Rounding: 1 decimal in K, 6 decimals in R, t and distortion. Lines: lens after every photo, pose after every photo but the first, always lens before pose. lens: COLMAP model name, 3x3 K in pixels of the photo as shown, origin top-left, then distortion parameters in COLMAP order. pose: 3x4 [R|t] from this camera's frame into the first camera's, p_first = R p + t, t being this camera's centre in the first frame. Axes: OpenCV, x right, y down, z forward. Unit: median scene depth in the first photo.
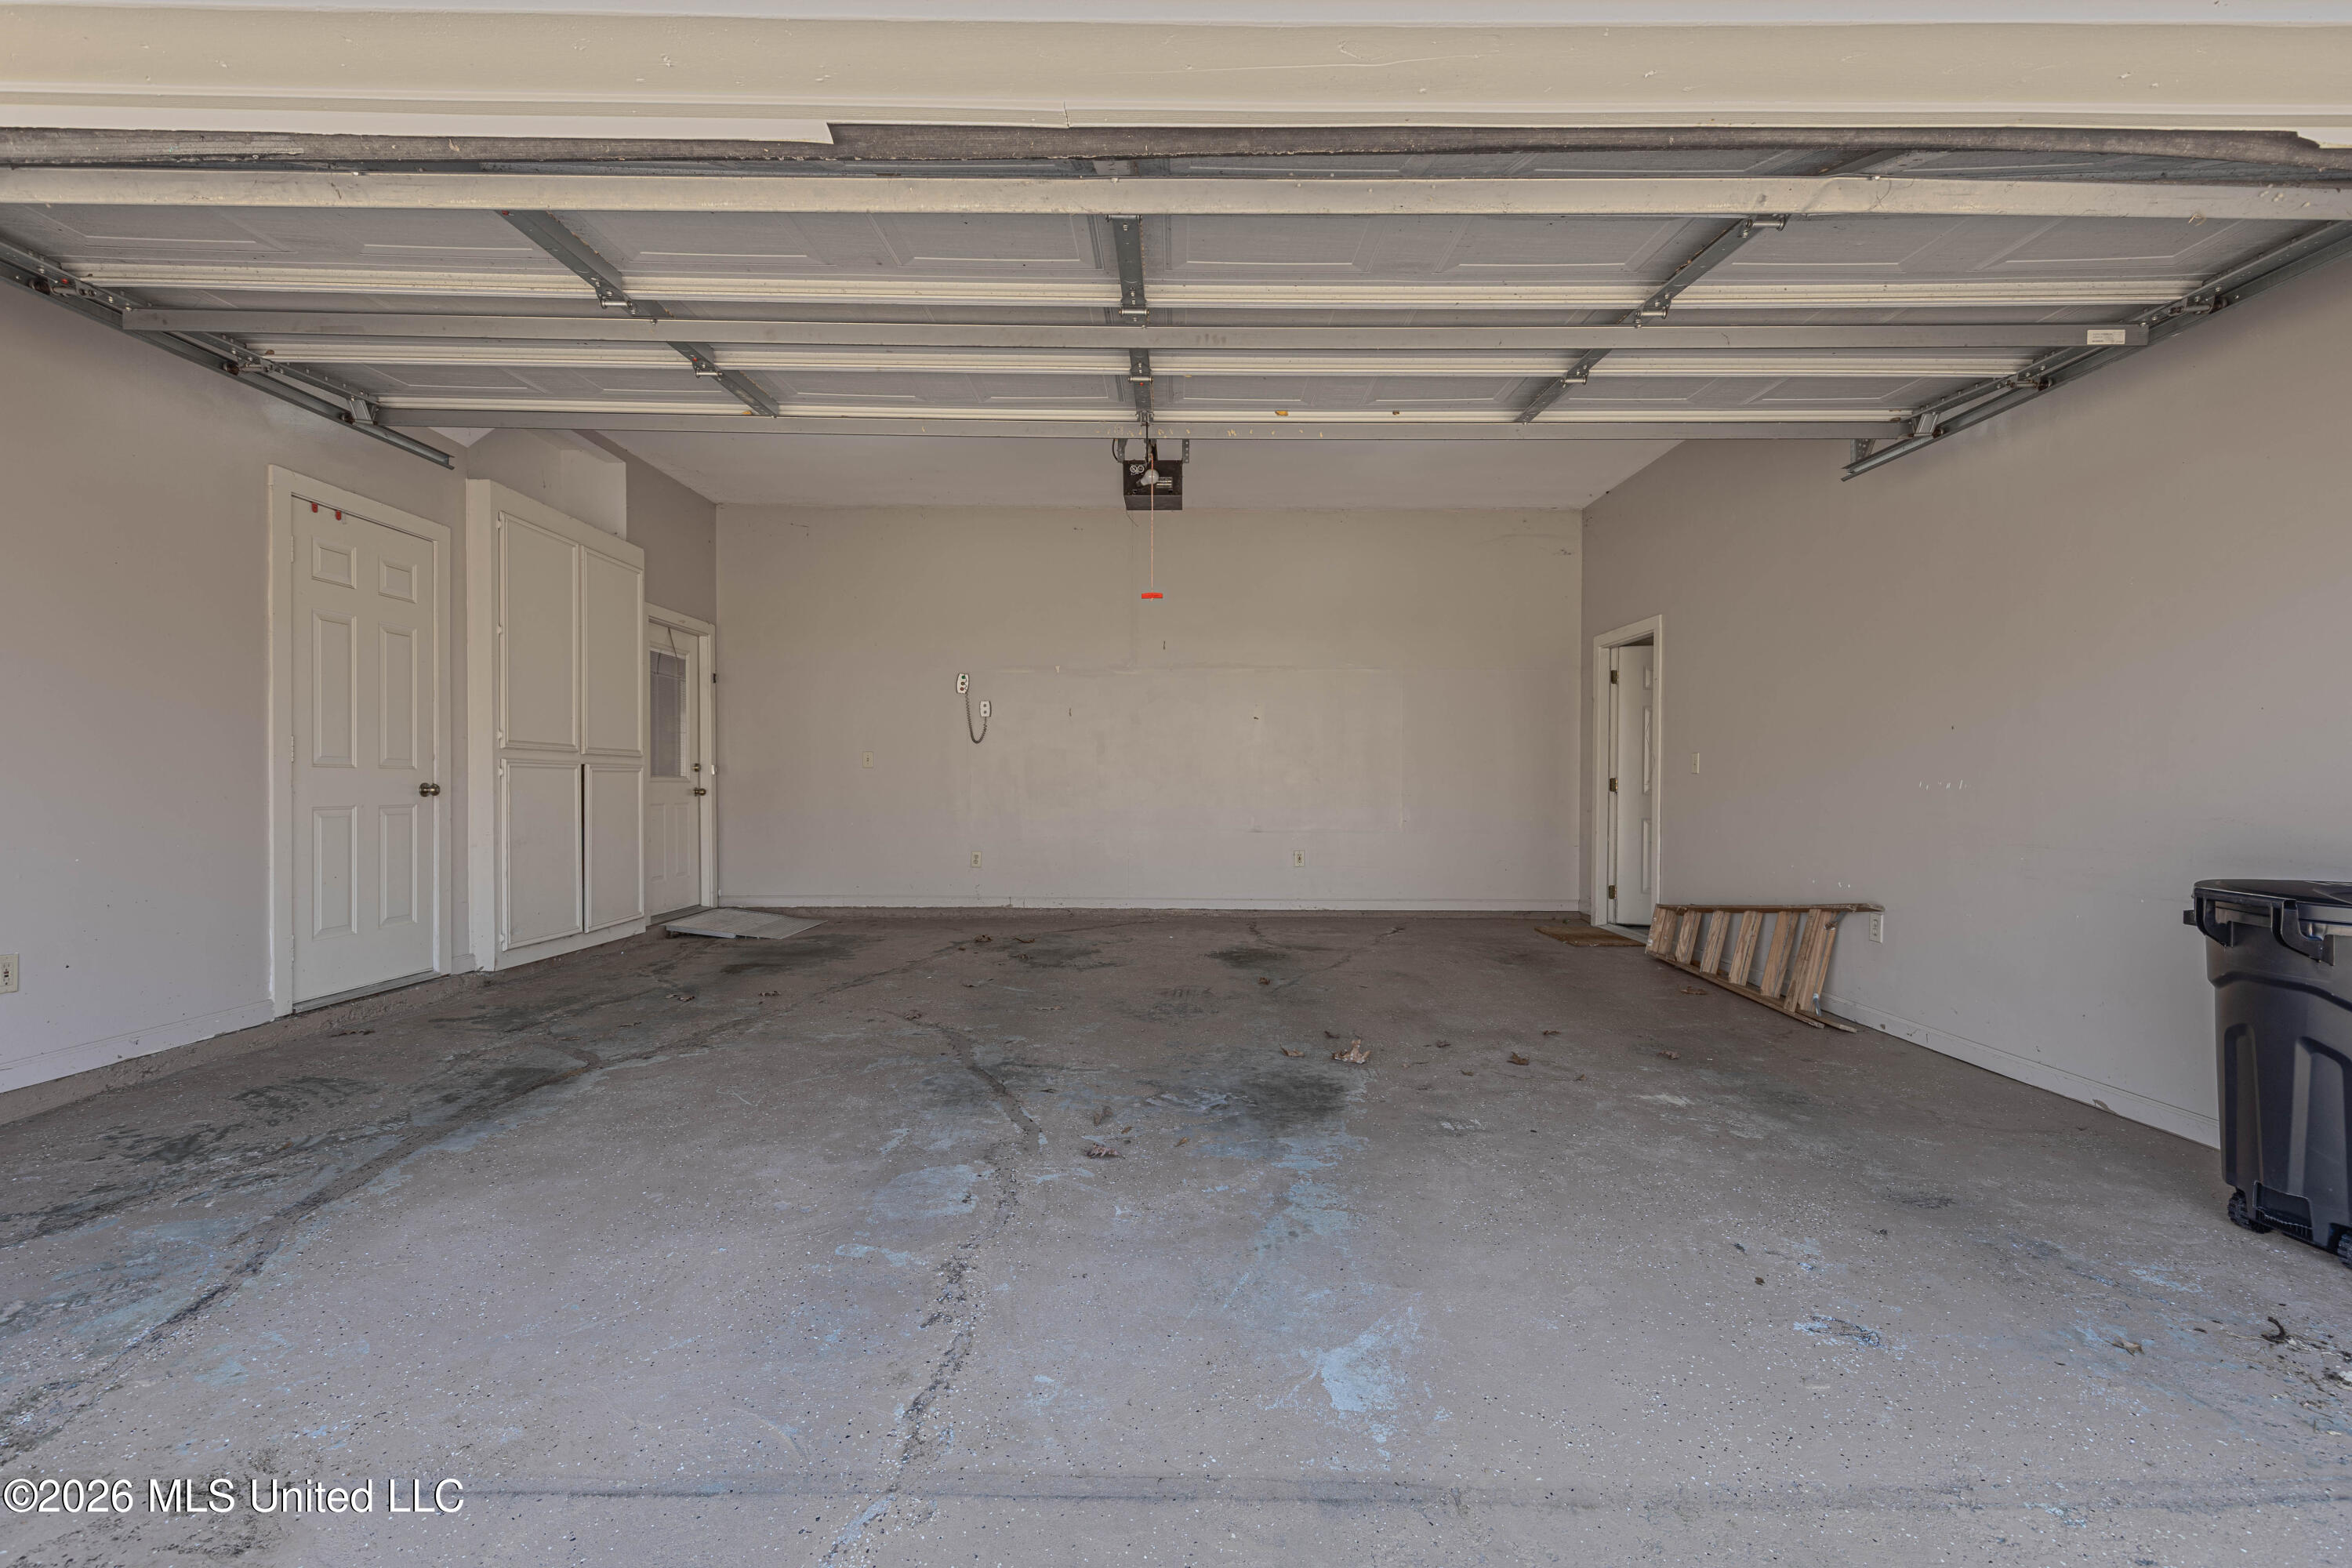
lens RADIAL K [[1080.7, 0, 1183.8], [0, 1080.7, 794.6], [0, 0, 1]] dist [0.010746, 0.001571]
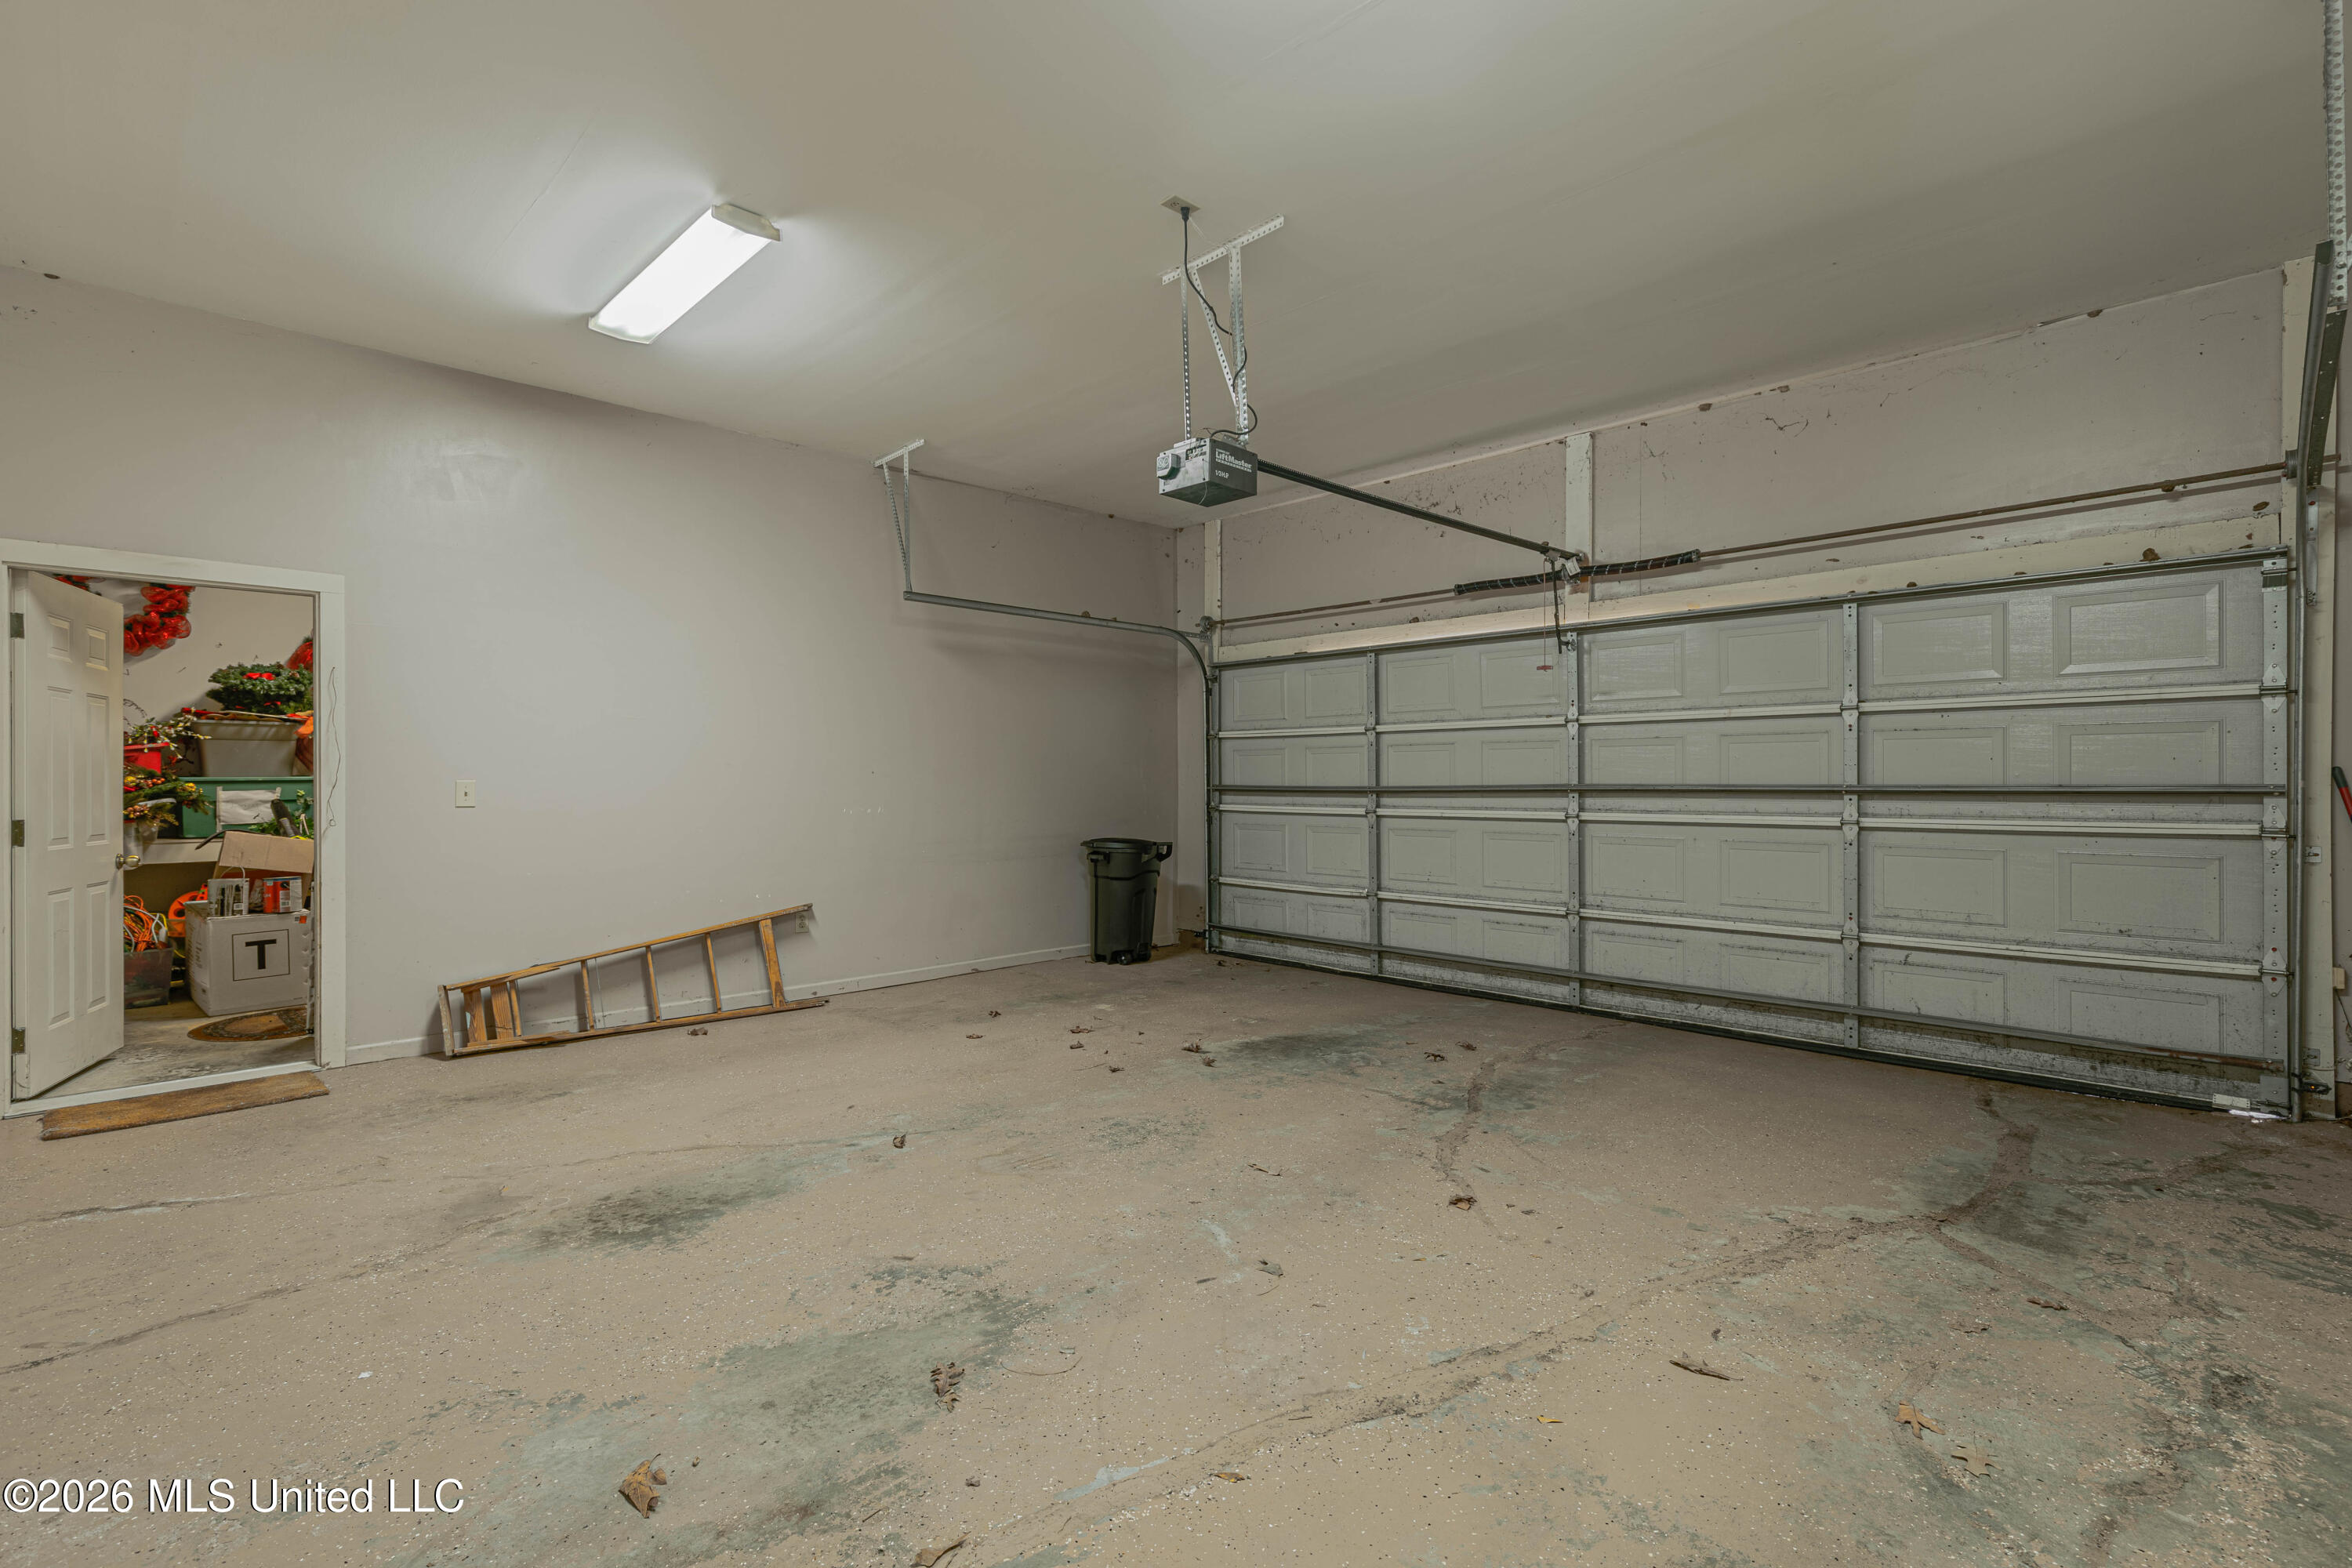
lens RADIAL K [[1080.7, 0, 1145.2], [0, 1080.7, 774.3], [0, 0, 1]] dist [0.010746, 0.001571]
pose [[-0.683039, 0.002454, 0.730378, -0.900302], [-0.001411, 0.999988, -0.004680, -0.069596], [-0.730381, -0.004227, -0.683027, 2.367298]]
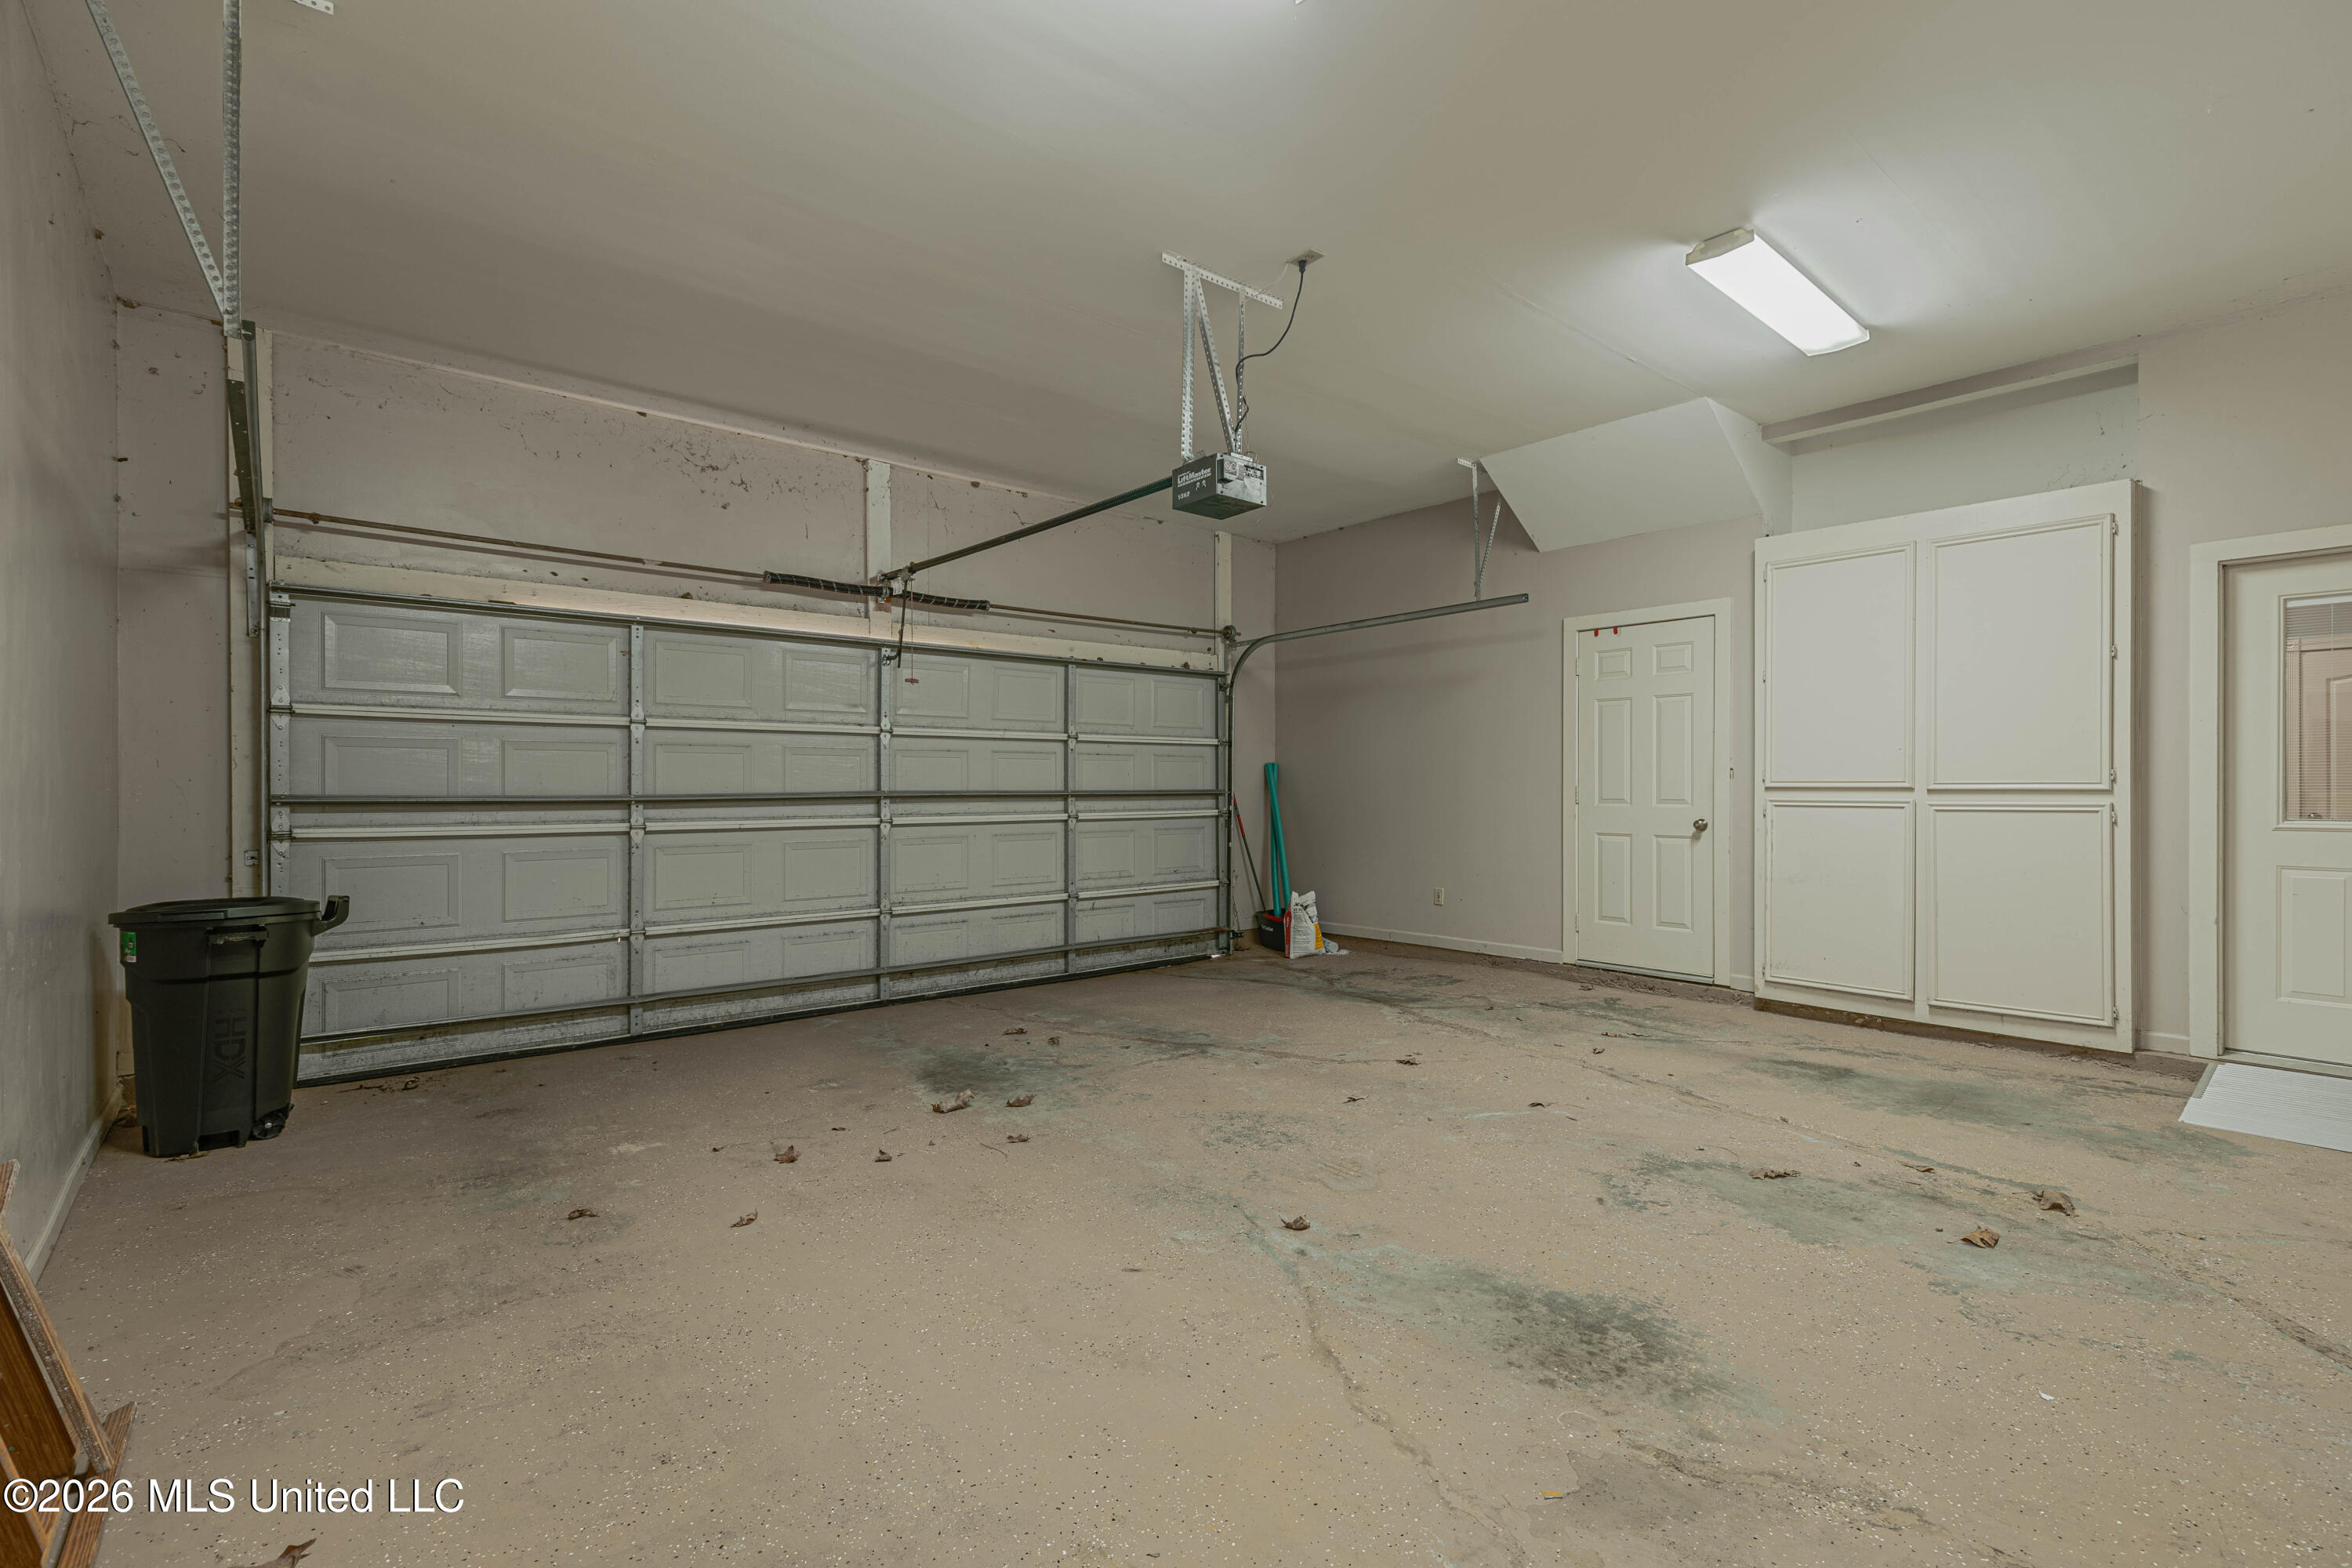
lens RADIAL K [[1080.7, 0, 1193.1], [0, 1080.7, 791.6], [0, 0, 1]] dist [0.010746, 0.001571]
pose [[-0.760982, -0.000078, -0.648773, 0.811620], [0.001316, 0.999998, -0.001665, -0.057149], [0.648772, -0.002121, -0.760980, 2.425977]]
